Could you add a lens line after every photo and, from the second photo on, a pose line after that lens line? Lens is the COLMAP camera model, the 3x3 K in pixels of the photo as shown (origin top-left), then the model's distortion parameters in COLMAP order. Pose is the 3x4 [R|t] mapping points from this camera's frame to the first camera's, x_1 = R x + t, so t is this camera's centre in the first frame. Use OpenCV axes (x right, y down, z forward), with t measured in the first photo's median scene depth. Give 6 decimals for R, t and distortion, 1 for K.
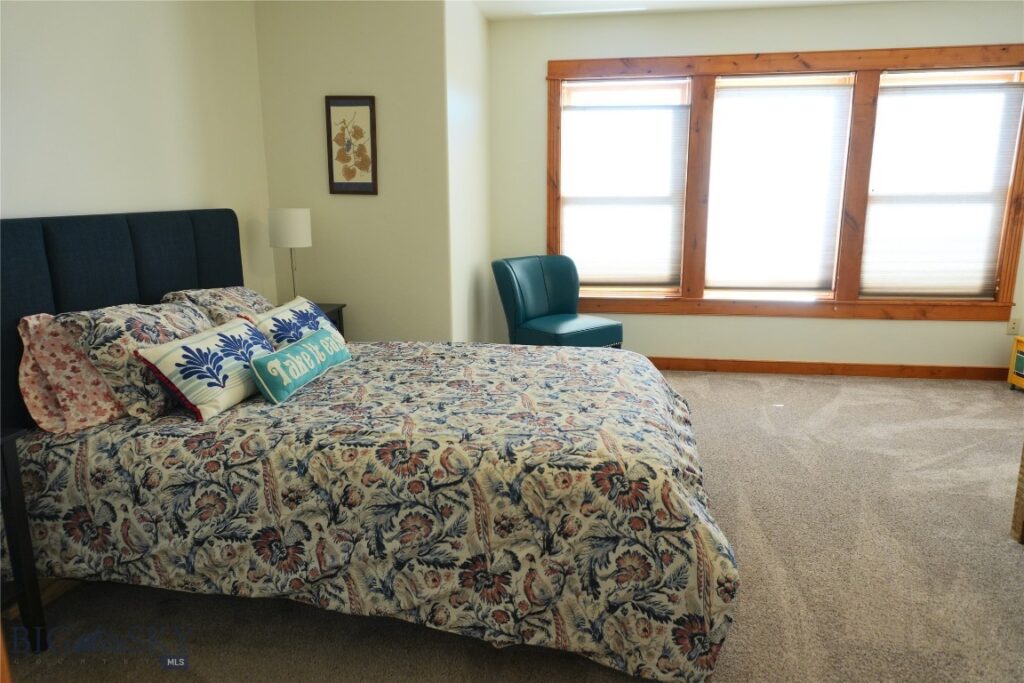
lens RADIAL K [[690.9, 0, 514.5], [0, 690.9, 341.1], [0, 0, 1]] dist [-0.010884, 0.009362]
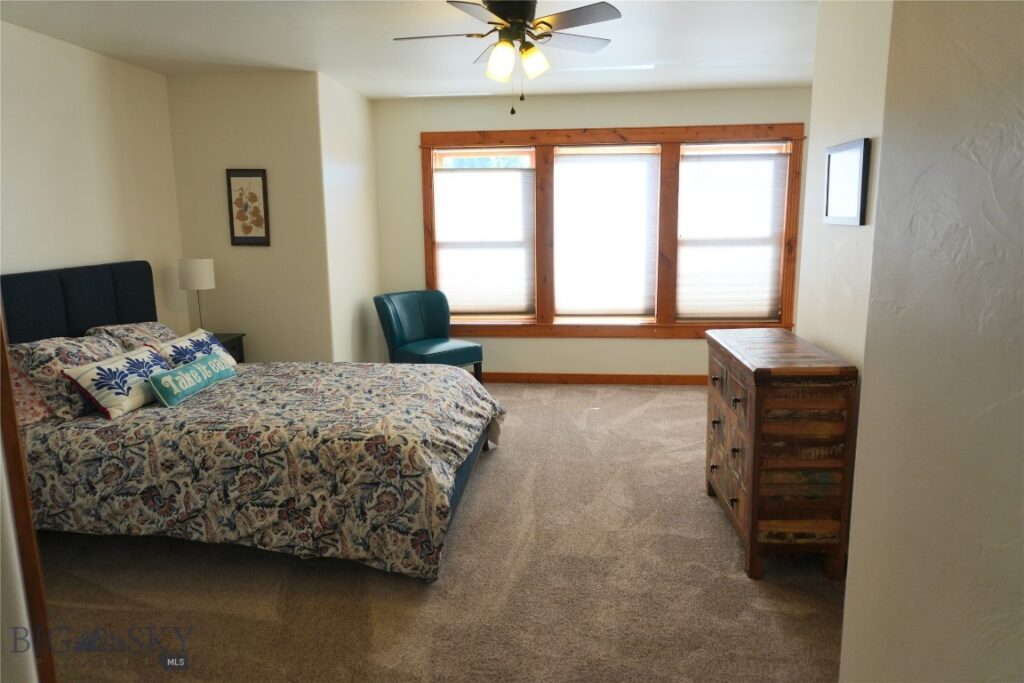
lens RADIAL K [[680.5, 0, 510.9], [0, 680.5, 340.4], [0, 0, 1]] dist [-0.003962, 0.001908]
pose [[0.998159, -0.016118, 0.058468, 0.298854], [0.018142, 0.999248, -0.034254, 0.017344], [-0.057872, 0.035252, 0.997701, -0.462338]]
